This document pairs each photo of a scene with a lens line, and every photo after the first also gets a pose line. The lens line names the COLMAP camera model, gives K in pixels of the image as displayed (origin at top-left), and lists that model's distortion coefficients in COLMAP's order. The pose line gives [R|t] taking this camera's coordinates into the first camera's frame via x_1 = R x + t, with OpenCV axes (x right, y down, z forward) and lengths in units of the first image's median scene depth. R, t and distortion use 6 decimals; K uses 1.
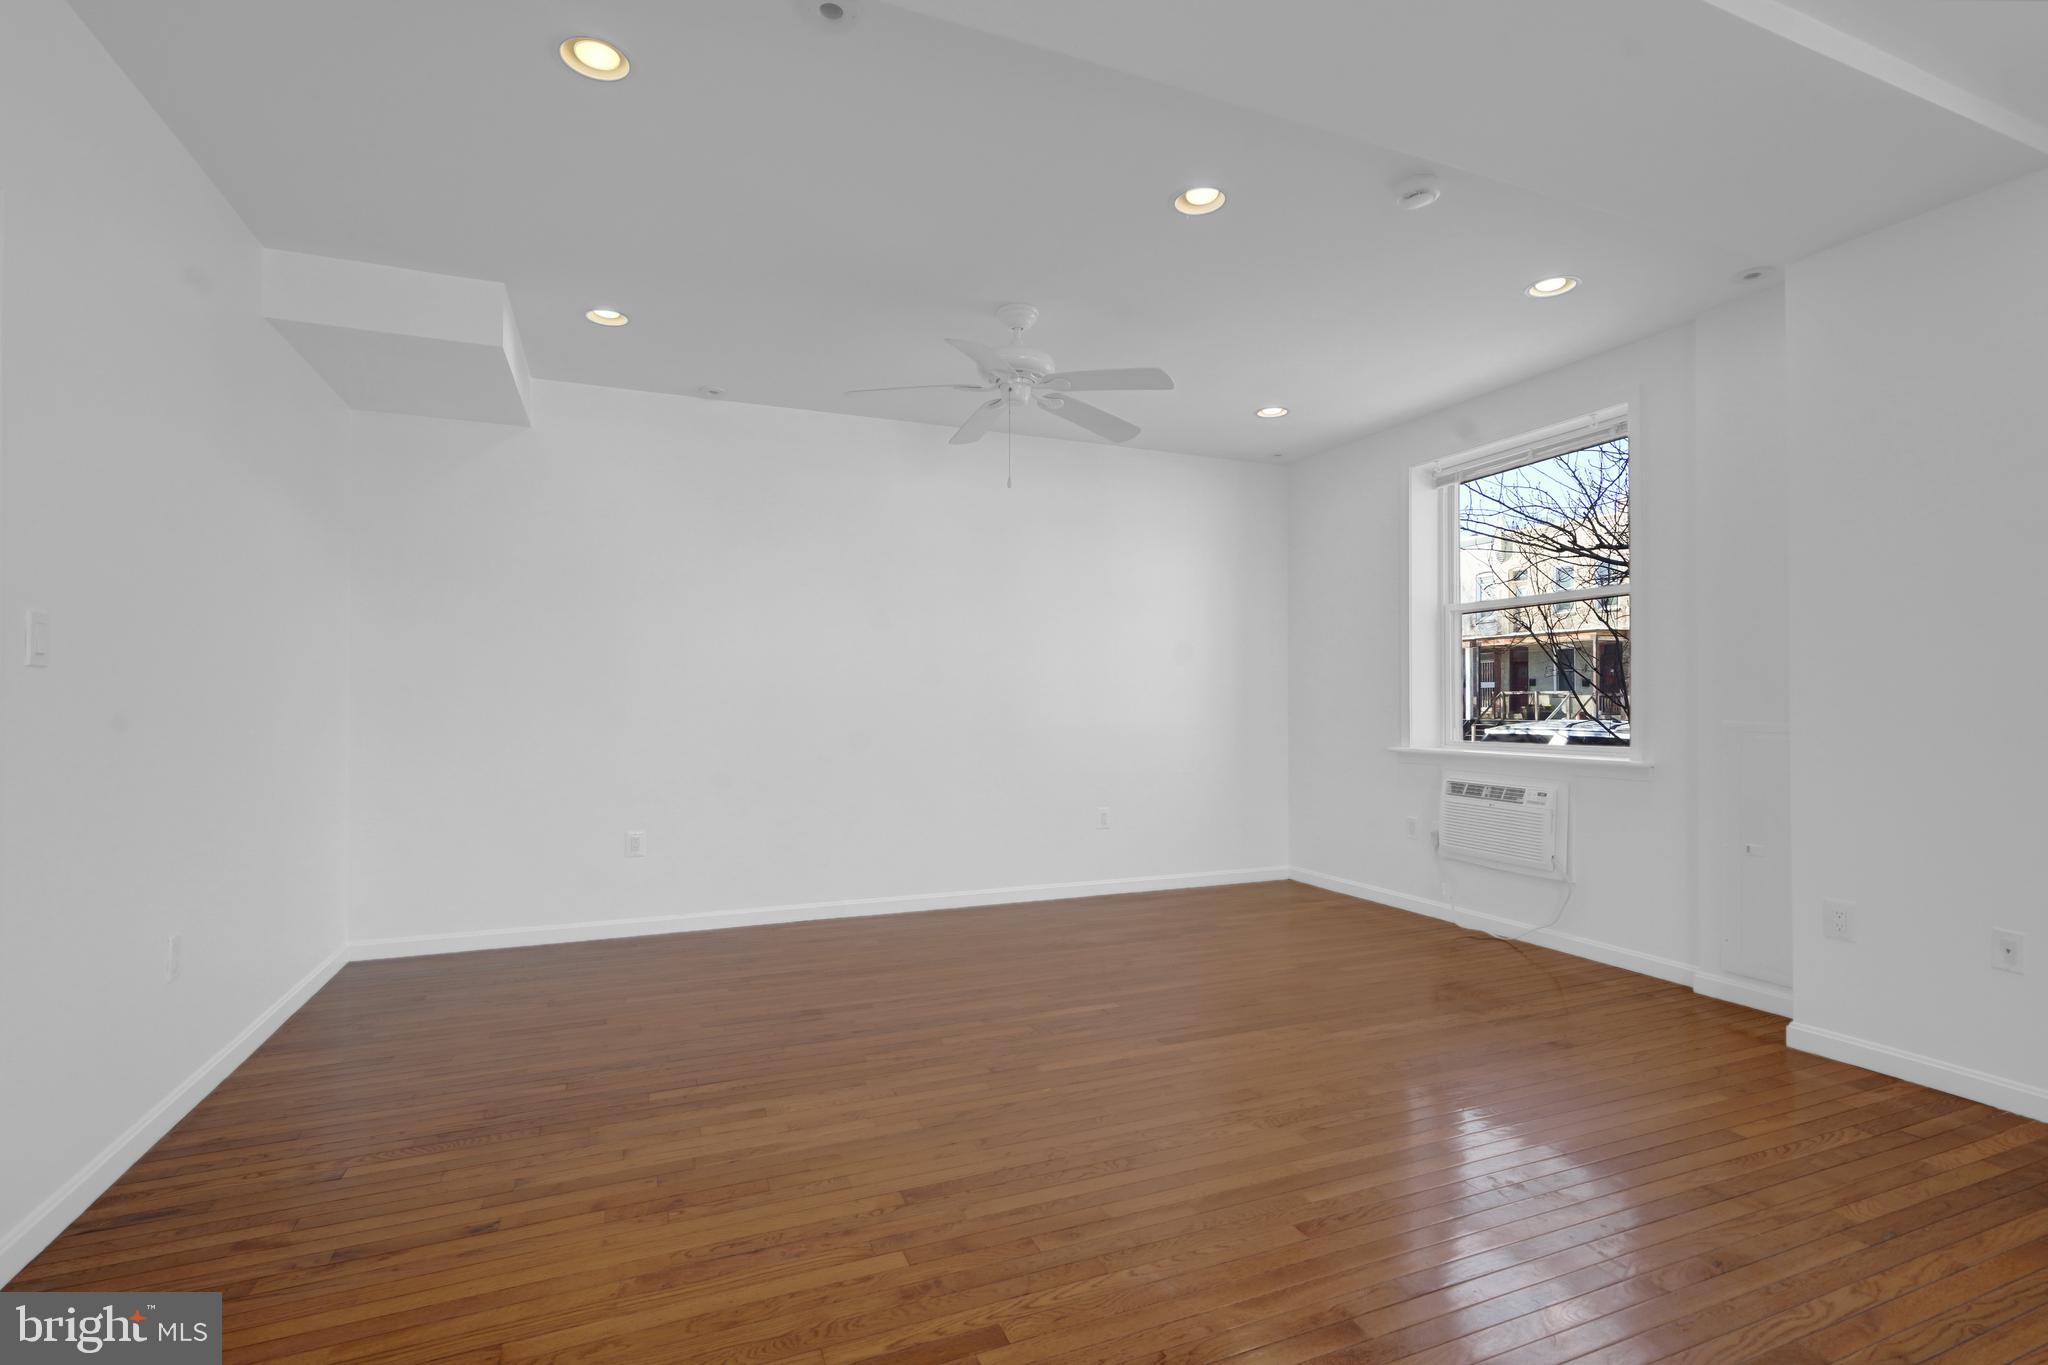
lens RADIAL K [[959.4, 0, 1027.9], [0, 959.4, 699.8], [0, 0, 1]] dist [-0.003131, -0.000274]
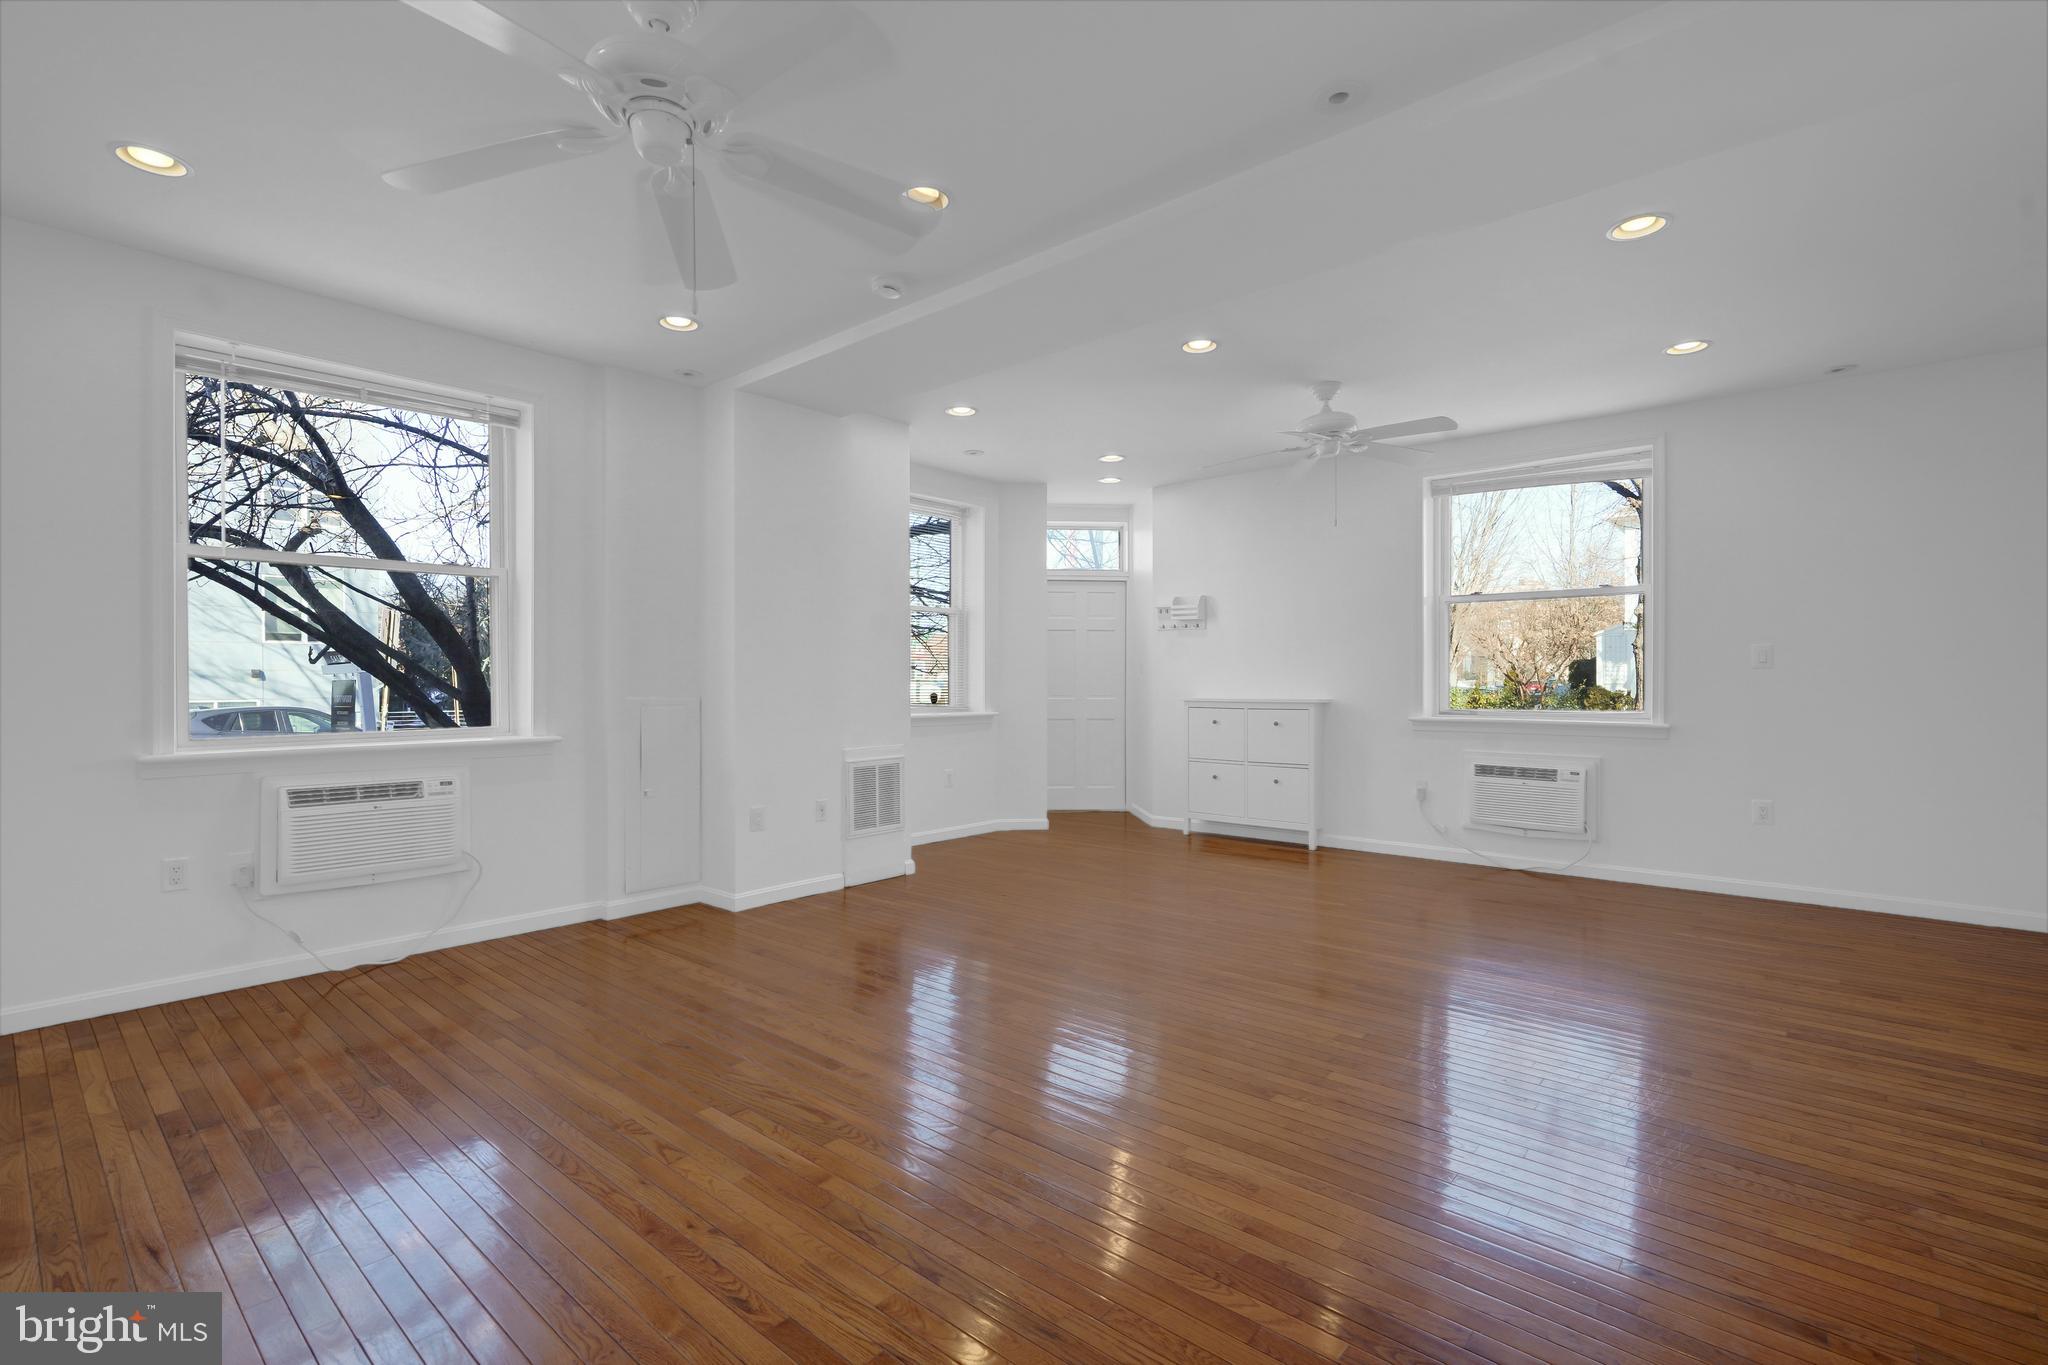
lens RADIAL K [[959.4, 0, 1019.4], [0, 959.4, 677.3], [0, 0, 1]] dist [-0.003131, -0.000274]
pose [[-0.444925, -0.001179, 0.895567, -0.617292], [-0.001336, 0.999999, 0.000652, -0.005147], [-0.895567, -0.000906, -0.444926, 1.054012]]
